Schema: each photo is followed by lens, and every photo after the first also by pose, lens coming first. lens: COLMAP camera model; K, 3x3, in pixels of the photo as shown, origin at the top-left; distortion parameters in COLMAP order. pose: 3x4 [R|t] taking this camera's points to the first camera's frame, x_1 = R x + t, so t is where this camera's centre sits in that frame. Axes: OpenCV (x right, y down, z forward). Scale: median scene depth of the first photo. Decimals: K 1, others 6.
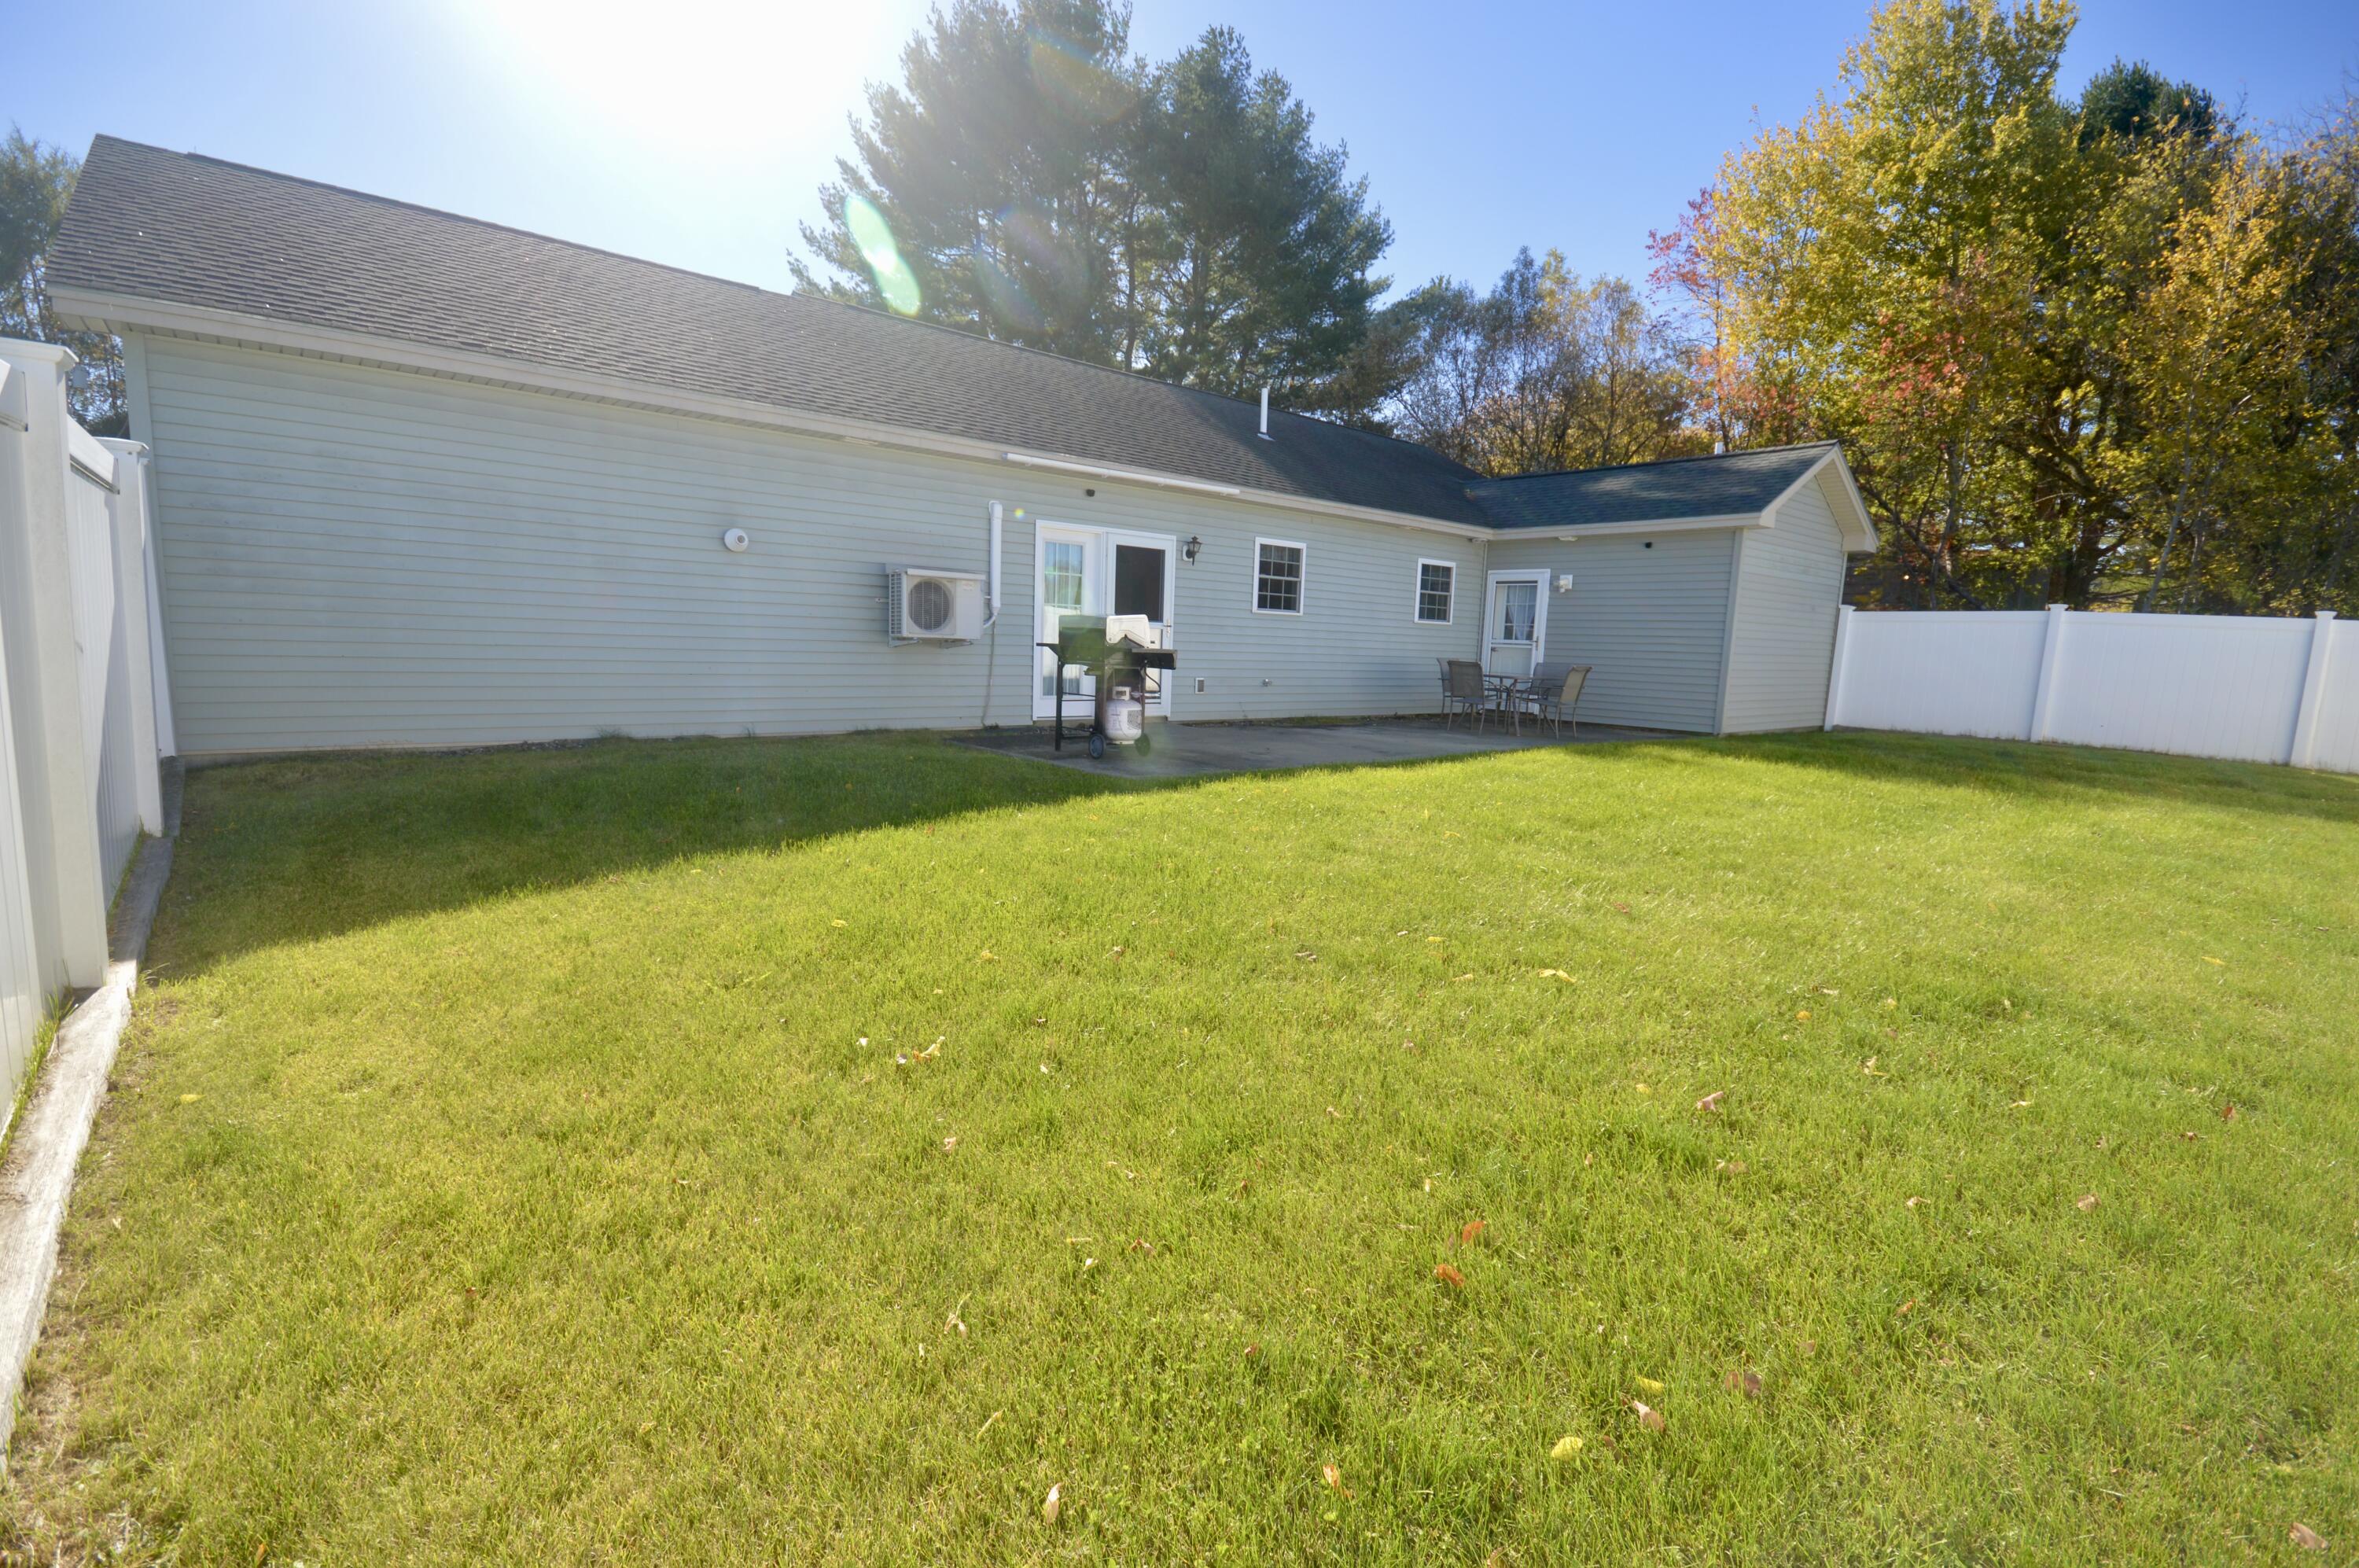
lens RADIAL K [[1060.4, 0, 1172.2], [0, 1060.4, 793.4], [0, 0, 1]] dist [-0.008724, 0.000290]
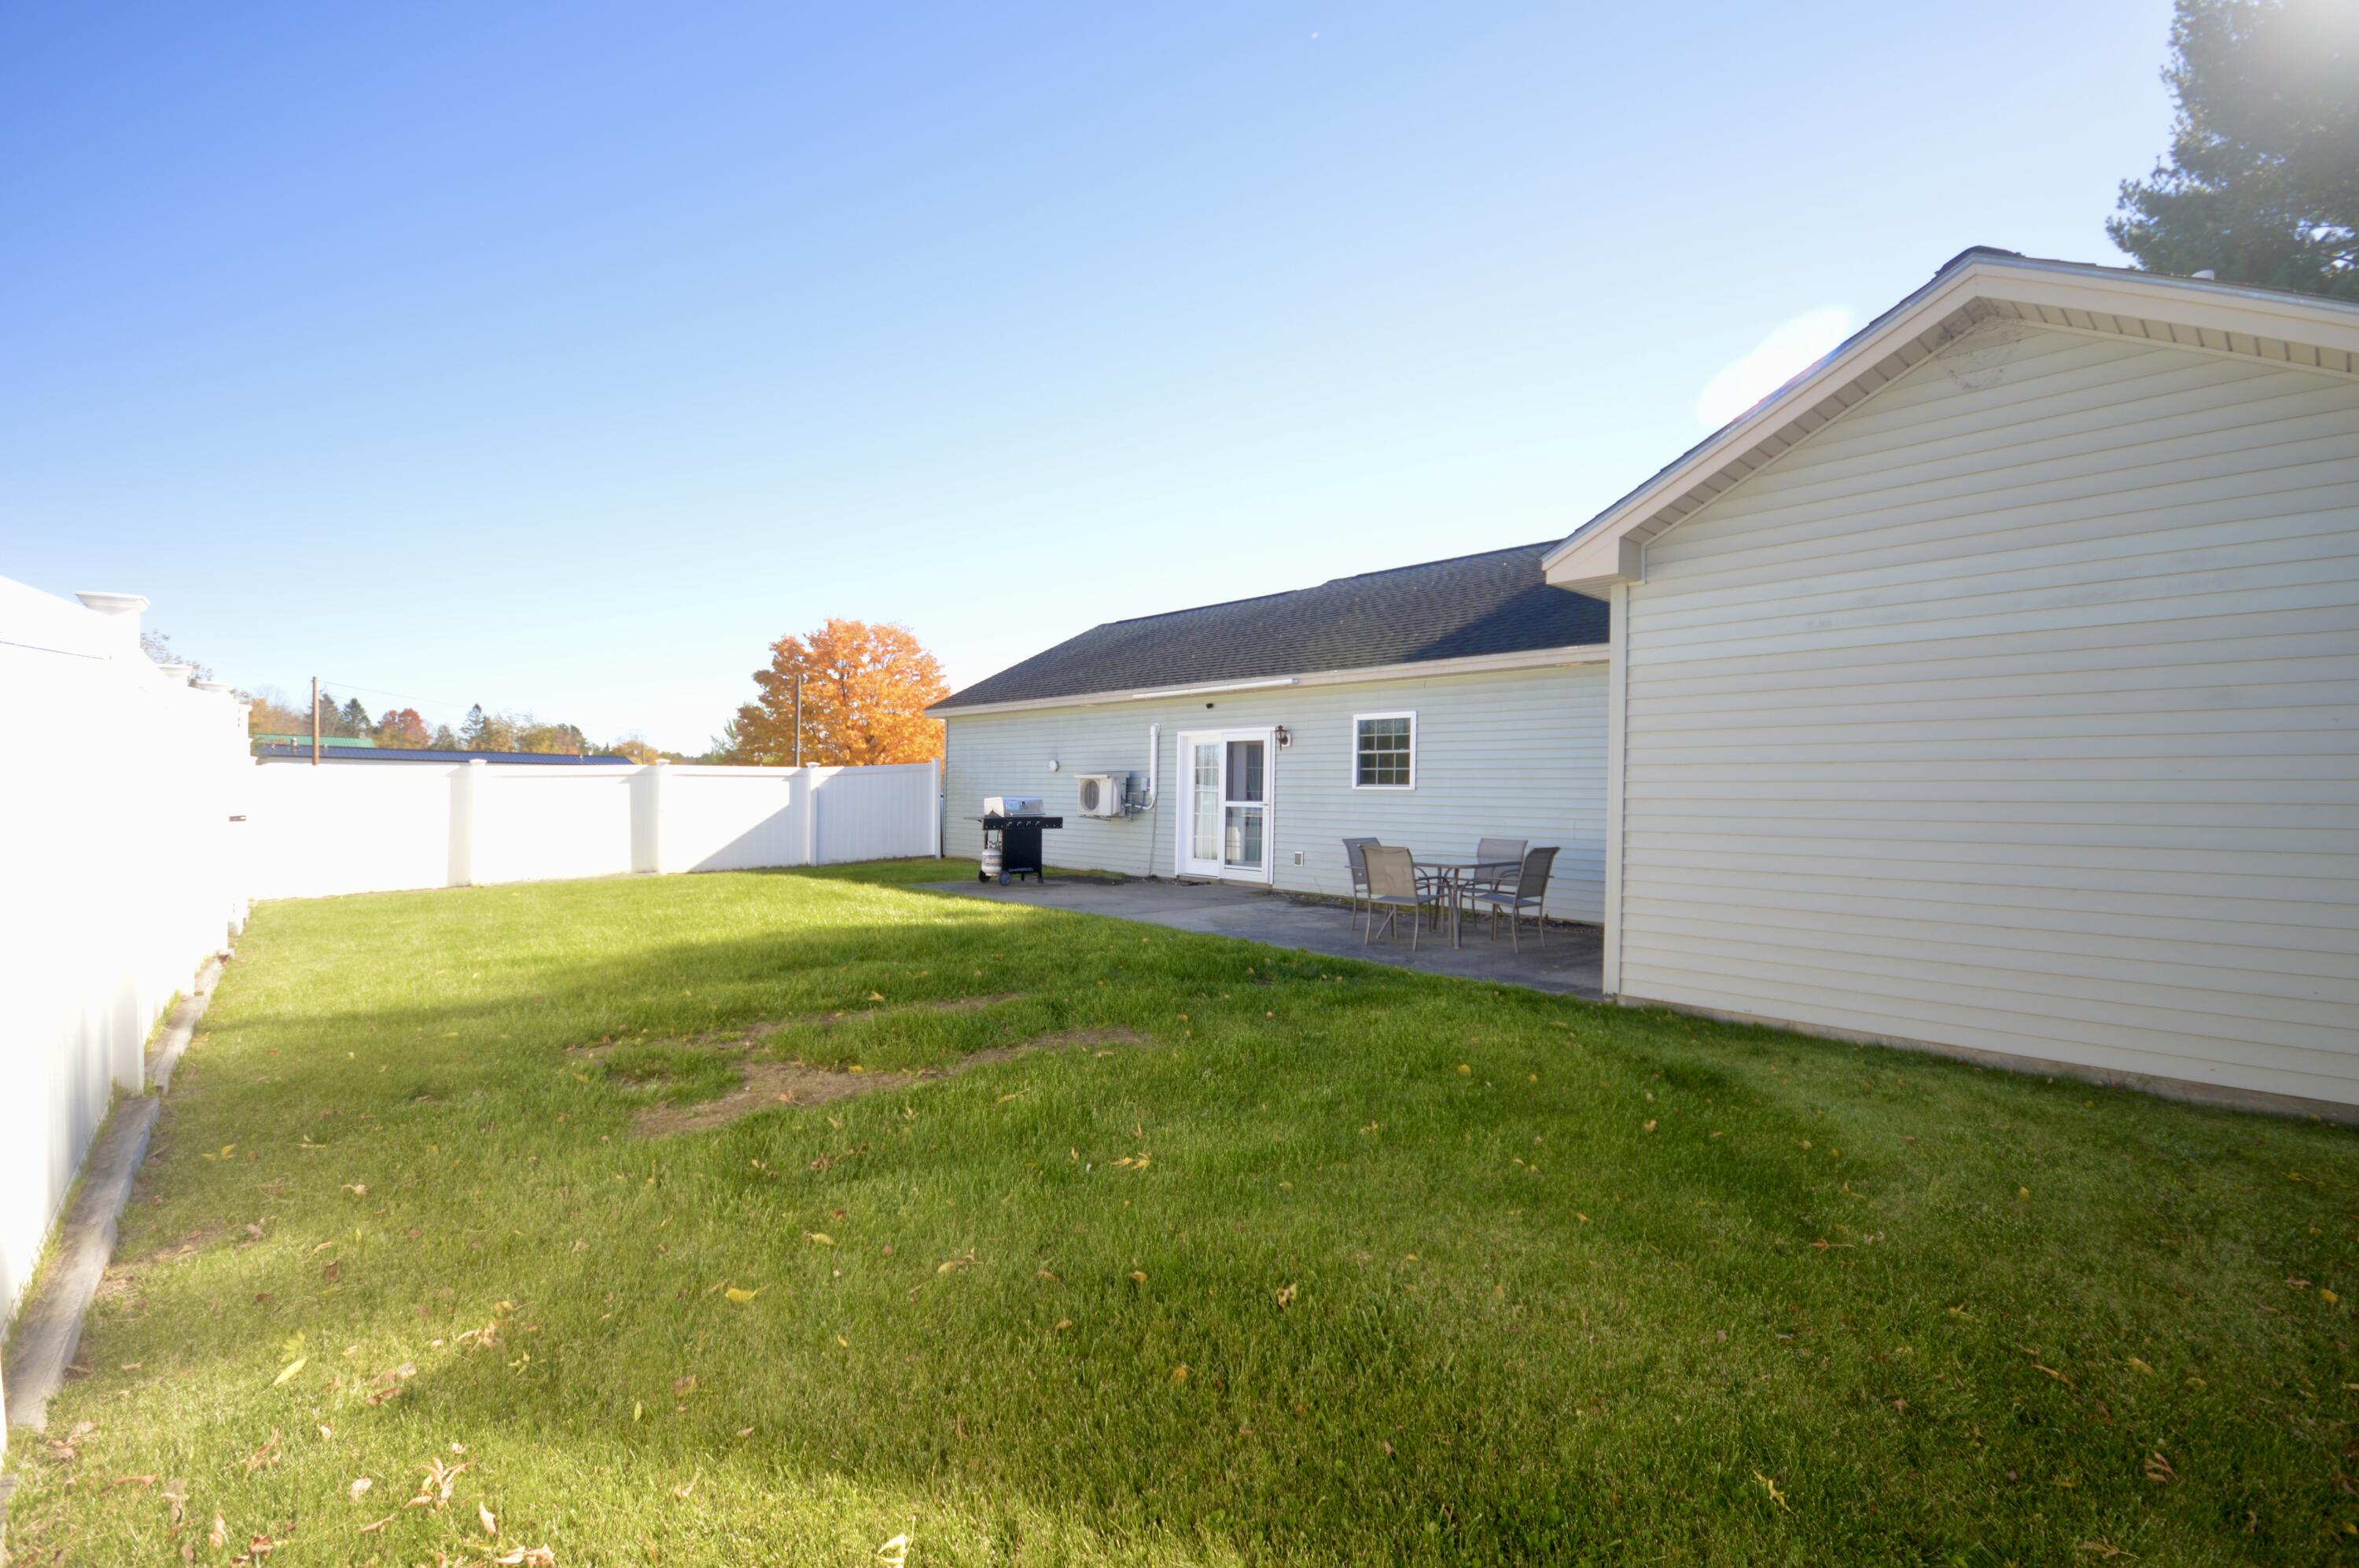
lens RADIAL K [[1060.4, 0, 1172.2], [0, 1060.4, 793.4], [0, 0, 1]] dist [-0.008724, 0.000290]
pose [[0.017504, -0.041511, -0.998985, 0.507349], [-0.163363, 0.985592, -0.043817, -0.045741], [0.986411, 0.163964, 0.010470, 0.394273]]
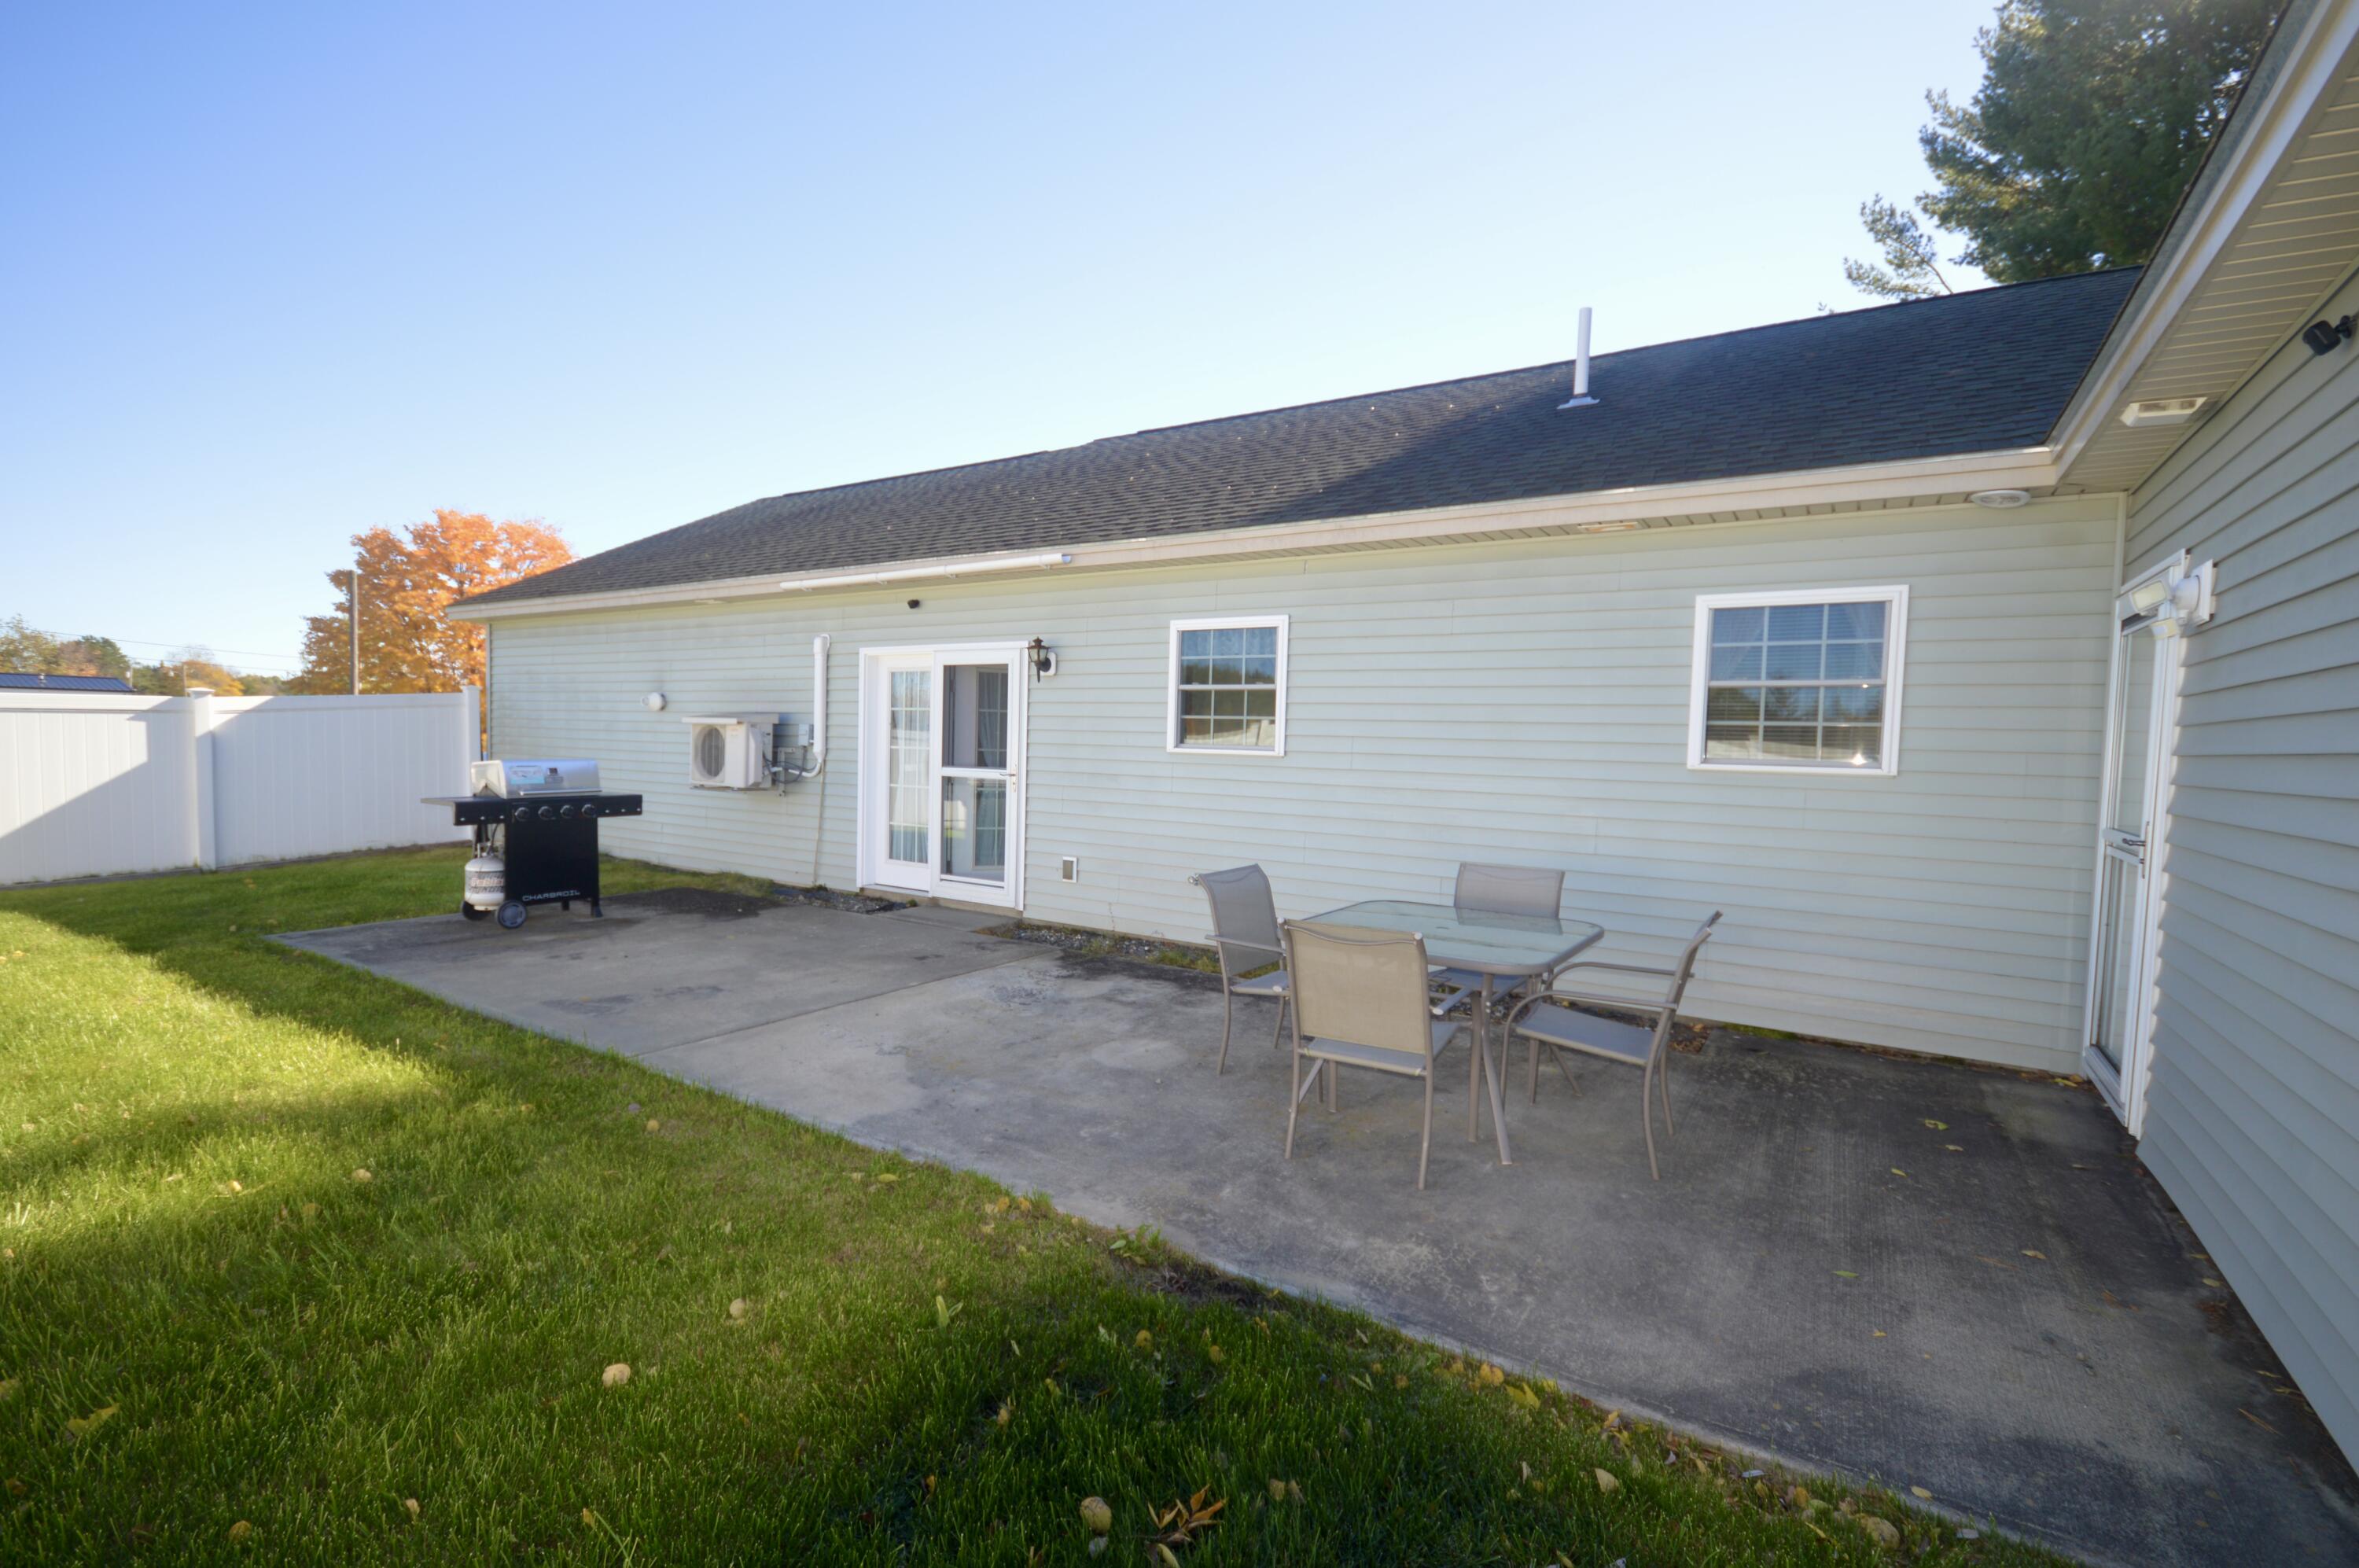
lens RADIAL K [[1060.4, 0, 1172.2], [0, 1060.4, 793.4], [0, 0, 1]] dist [-0.008724, 0.000290]
pose [[0.272515, 0.015627, -0.962025, 0.296832], [-0.156683, 0.987242, -0.028347, -0.063608], [0.949308, 0.158458, 0.271486, 0.407748]]
